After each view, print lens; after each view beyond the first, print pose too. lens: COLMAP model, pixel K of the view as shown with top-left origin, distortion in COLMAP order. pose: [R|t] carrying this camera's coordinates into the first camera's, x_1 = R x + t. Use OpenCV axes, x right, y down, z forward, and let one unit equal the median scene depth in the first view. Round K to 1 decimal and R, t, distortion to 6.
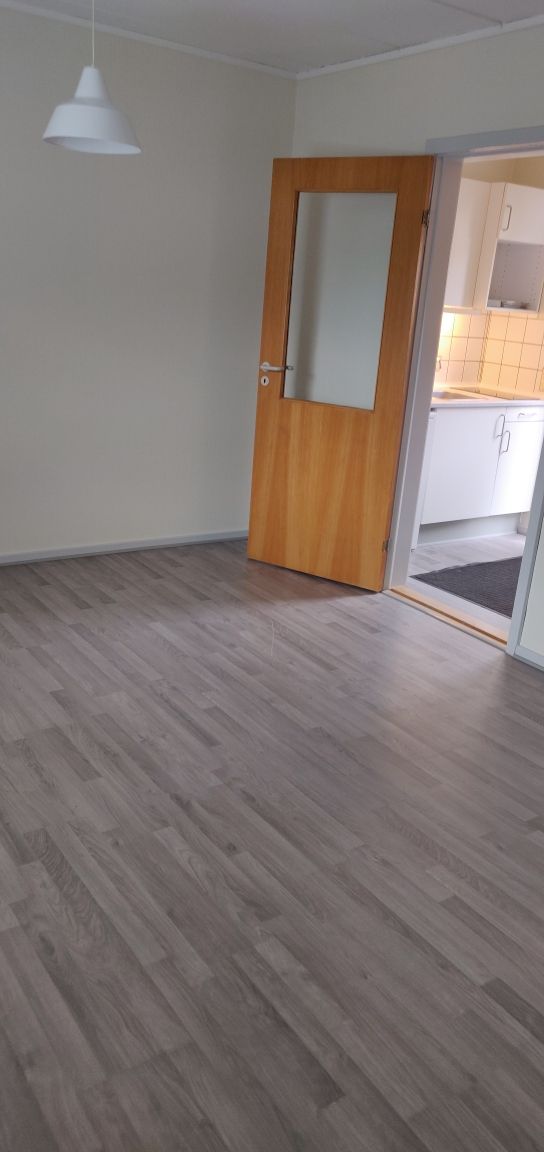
lens RADIAL K [[869.2, 0, 270.1], [0, 869.2, 577.0], [0, 0, 1]] dist [-0.003582, -0.000771]
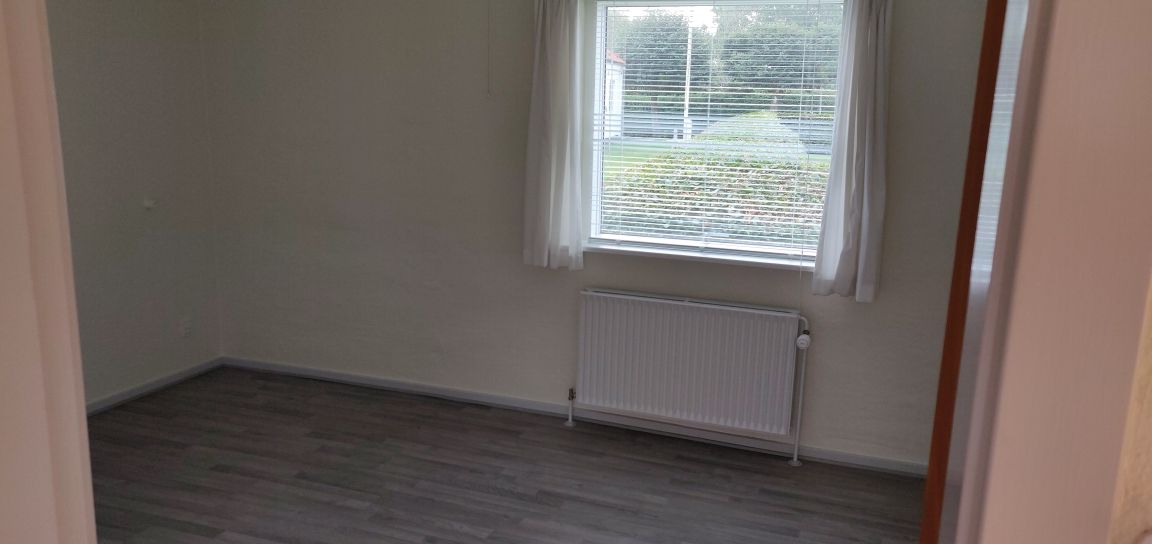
lens RADIAL K [[869.2, 0, 574.3], [0, 869.2, 271.2], [0, 0, 1]] dist [-0.003582, -0.000771]
pose [[-0.815454, 0.020003, -0.578477, 0.616388], [-0.265976, 0.874691, 0.405181, -0.730764], [0.514093, 0.484268, -0.707950, 2.172641]]
